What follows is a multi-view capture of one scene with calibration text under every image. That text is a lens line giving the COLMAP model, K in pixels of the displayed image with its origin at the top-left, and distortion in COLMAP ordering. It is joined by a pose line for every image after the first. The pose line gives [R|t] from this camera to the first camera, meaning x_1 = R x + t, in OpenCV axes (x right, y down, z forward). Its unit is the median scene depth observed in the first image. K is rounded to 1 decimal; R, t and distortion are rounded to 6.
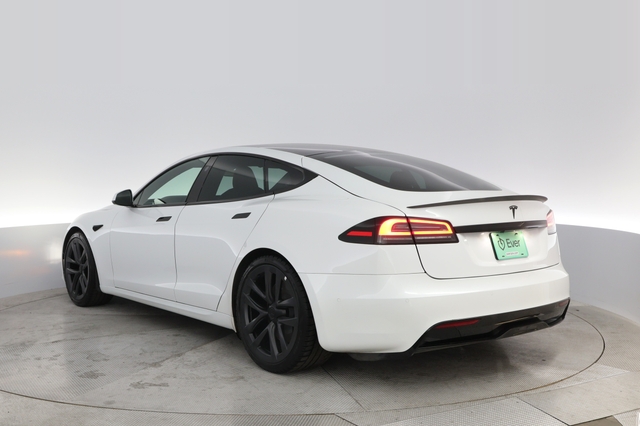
lens RADIAL K [[754.3, 0, 320.0], [0, 754.3, 213.0], [0, 0, 1]] dist [-0.219210, -1.119610]
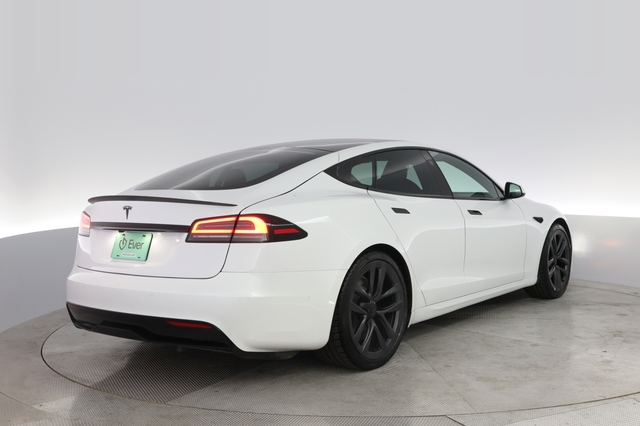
lens RADIAL K [[754.3, 0, 320.0], [0, 754.3, 213.0], [0, 0, 1]] dist [-0.219210, -1.119610]
pose [[0.489391, 0.048421, -0.870719, 1.302396], [-0.033189, 0.998768, 0.036888, -0.047488], [0.871433, 0.010845, 0.490395, 0.776803]]
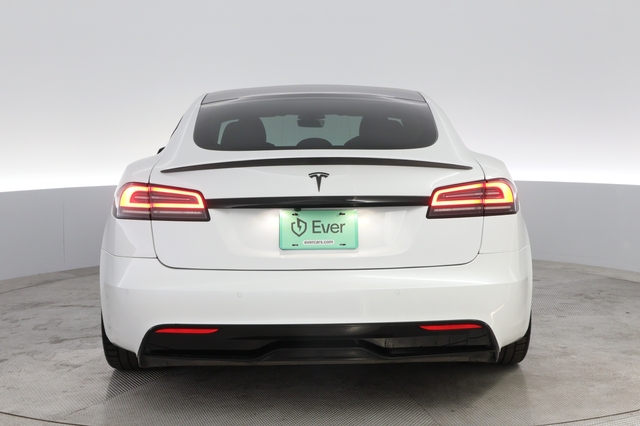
lens RADIAL K [[754.3, 0, 320.0], [0, 754.3, 213.0], [0, 0, 1]] dist [-0.219210, -1.119610]
pose [[0.871917, 0.052633, -0.486818, 0.631358], [-0.021571, 0.997370, 0.069198, -0.021460], [0.489179, -0.049834, 0.870758, 0.412519]]
